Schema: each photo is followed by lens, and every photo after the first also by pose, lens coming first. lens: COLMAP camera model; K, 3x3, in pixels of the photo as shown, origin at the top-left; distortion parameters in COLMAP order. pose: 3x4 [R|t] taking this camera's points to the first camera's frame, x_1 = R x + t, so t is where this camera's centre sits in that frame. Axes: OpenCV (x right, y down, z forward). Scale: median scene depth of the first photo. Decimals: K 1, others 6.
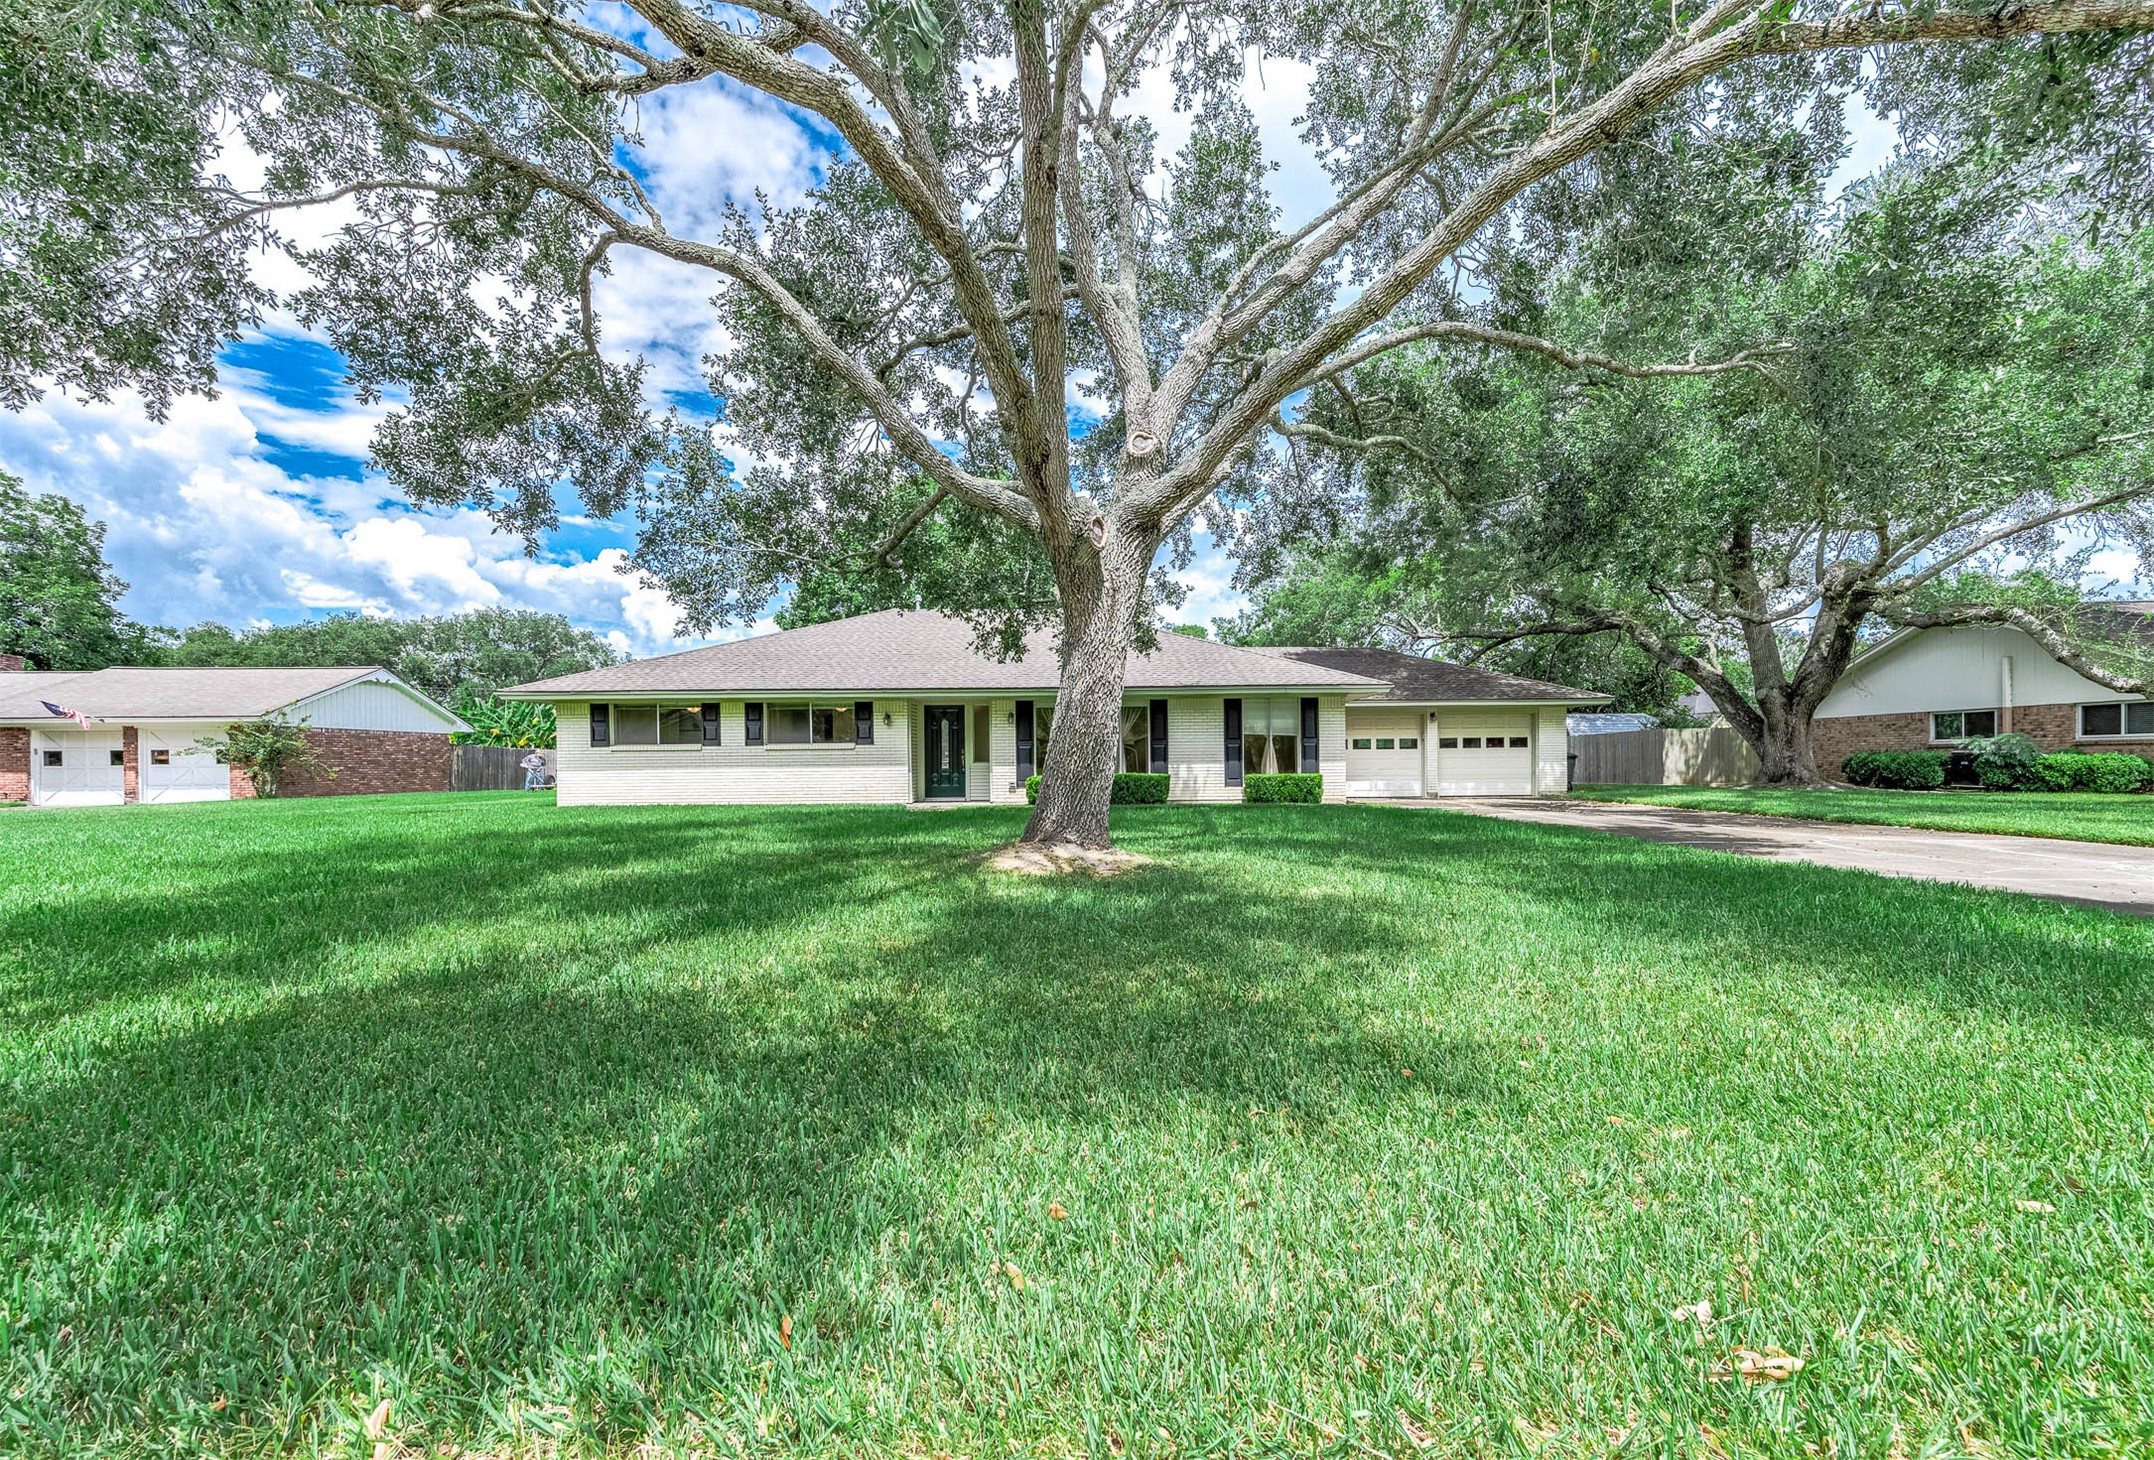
lens RADIAL K [[848.5, 0, 1094.5], [0, 848.5, 767.9], [0, 0, 1]] dist [0.013843, -0.000045]
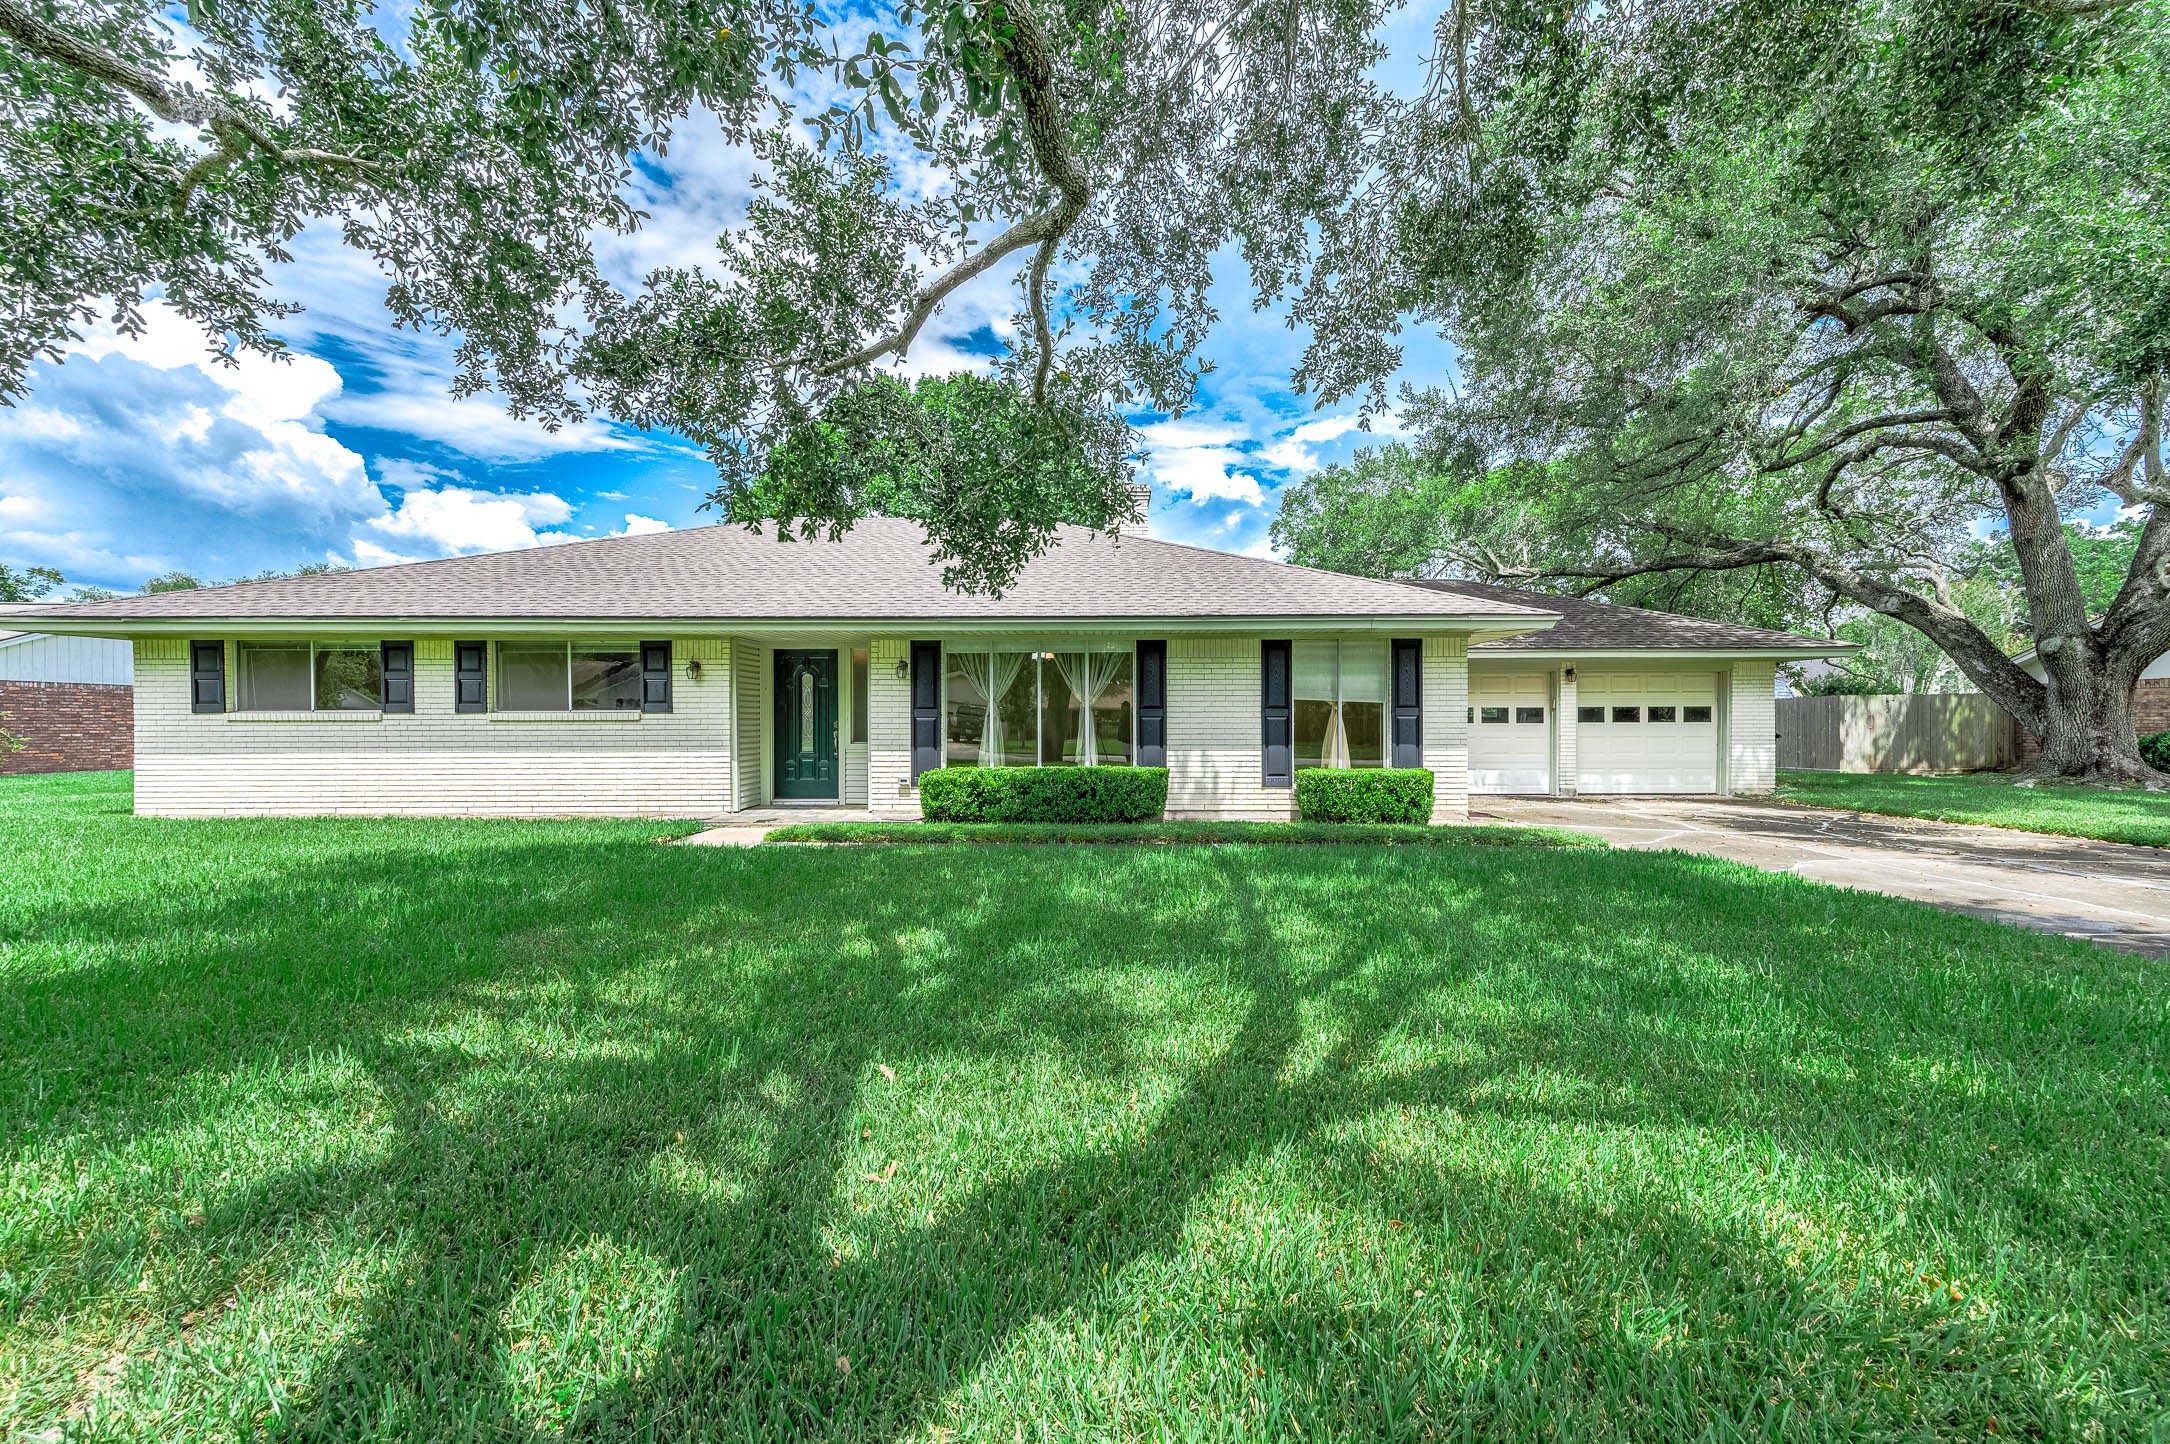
lens RADIAL K [[852.8, 0, 1091.5], [0, 852.8, 733.1], [0, 0, 1]] dist [0.012209, 0.000539]
pose [[0.999835, 0.008039, -0.016274, 0.043720], [-0.008011, 0.999966, 0.001810, -0.016005], [0.016288, -0.001679, 0.999866, 0.398410]]
